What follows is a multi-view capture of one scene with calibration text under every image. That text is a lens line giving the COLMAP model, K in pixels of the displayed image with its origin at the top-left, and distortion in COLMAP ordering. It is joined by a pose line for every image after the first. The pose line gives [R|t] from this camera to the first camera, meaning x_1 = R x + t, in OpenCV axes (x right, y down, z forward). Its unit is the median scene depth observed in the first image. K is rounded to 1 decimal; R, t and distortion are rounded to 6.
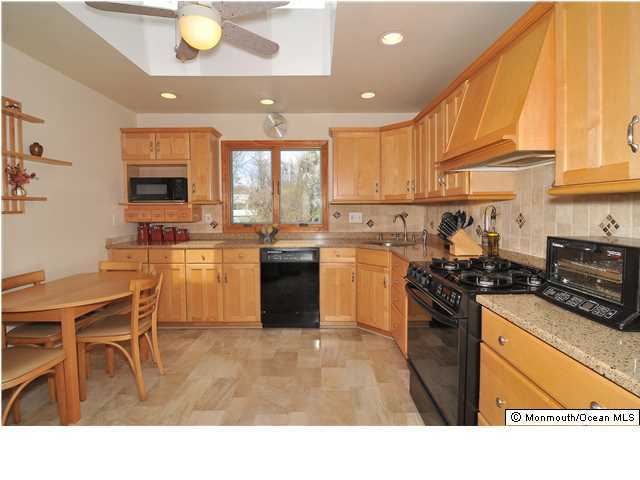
lens RADIAL K [[309.8, 0, 322.3], [0, 309.8, 220.9], [0, 0, 1]] dist [-0.000115, -0.017779]
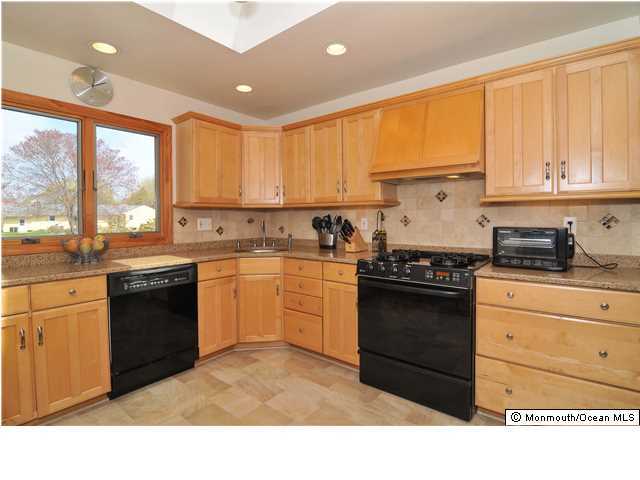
lens RADIAL K [[309.8, 0, 322.3], [0, 309.8, 220.9], [0, 0, 1]] dist [-0.000115, -0.017779]
pose [[0.624338, -0.009519, 0.781096, -0.419351], [0.034409, 0.999290, -0.015326, 0.004760], [-0.780396, 0.036446, 0.624222, 0.266608]]
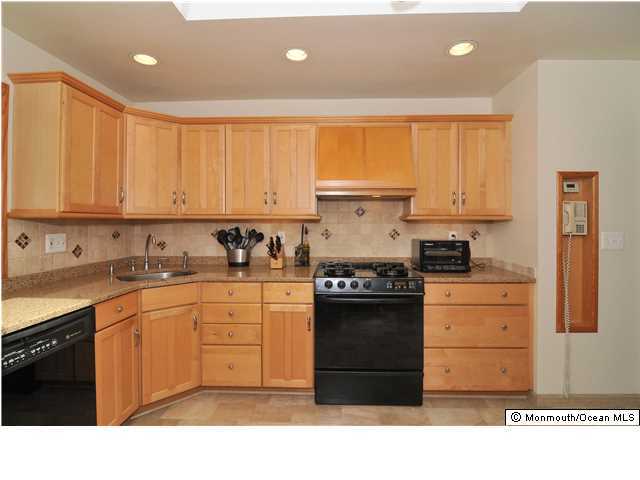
lens RADIAL K [[309.8, 0, 322.3], [0, 309.8, 220.9], [0, 0, 1]] dist [-0.000115, -0.017779]
pose [[0.048656, 0.006311, 0.998796, -0.499540], [0.038818, 0.999213, -0.008204, -0.032748], [-0.998061, 0.039171, 0.048373, 0.591870]]
